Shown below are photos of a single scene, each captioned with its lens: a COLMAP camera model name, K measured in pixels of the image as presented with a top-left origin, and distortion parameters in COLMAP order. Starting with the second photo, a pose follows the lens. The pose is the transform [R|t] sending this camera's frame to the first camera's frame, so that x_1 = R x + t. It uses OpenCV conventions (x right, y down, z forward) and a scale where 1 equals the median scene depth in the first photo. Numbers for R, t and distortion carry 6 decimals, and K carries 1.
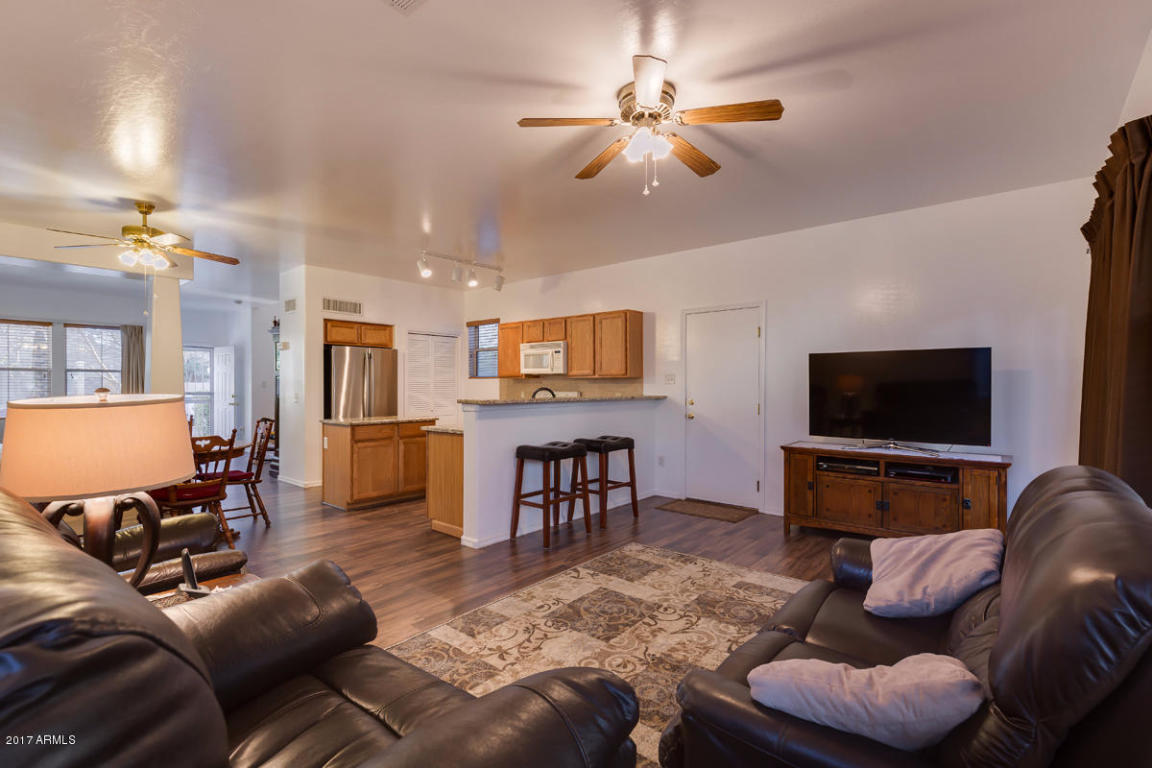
lens RADIAL K [[539.6, 0, 576.4], [0, 539.6, 383.8], [0, 0, 1]] dist [-0.002297, -0.001478]
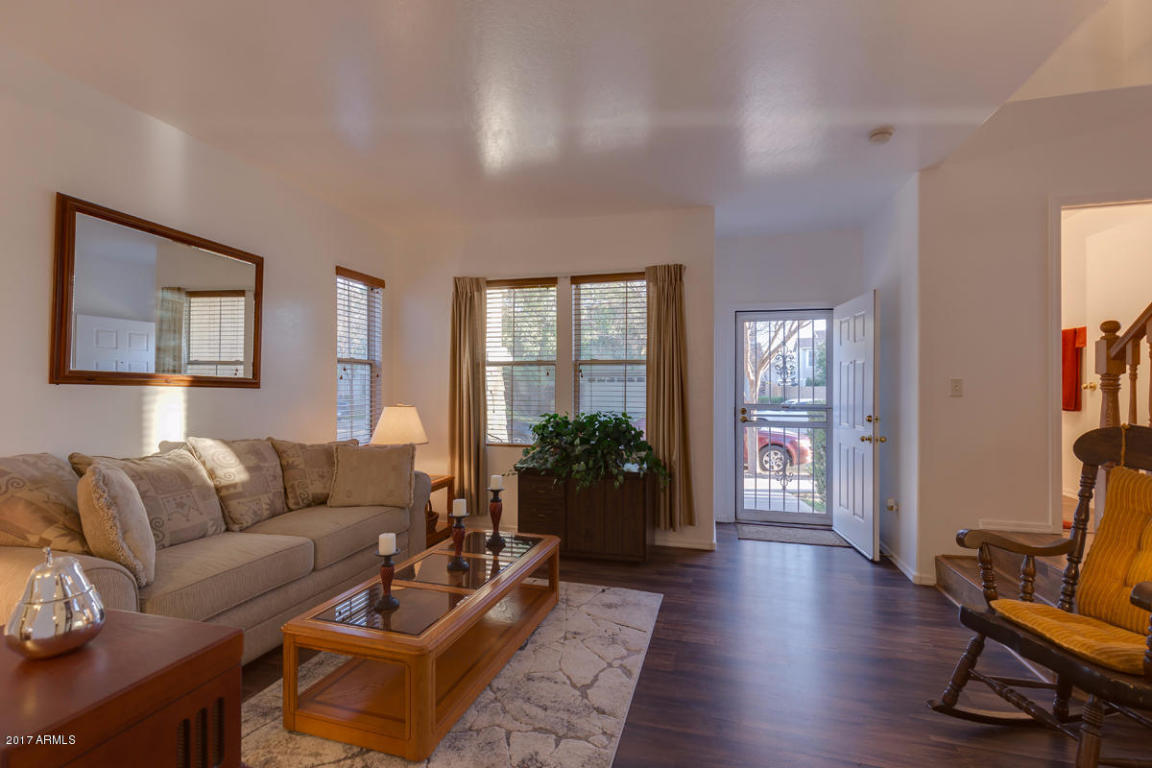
lens RADIAL K [[519.0, 0, 588.4], [0, 519.0, 380.3], [0, 0, 1]] dist [0.007733, -0.001877]
pose [[0.449350, -0.013545, -0.893253, -0.867966], [0.001450, 0.999895, -0.014432, 0.001486], [0.893355, 0.005189, 0.449322, 1.431335]]
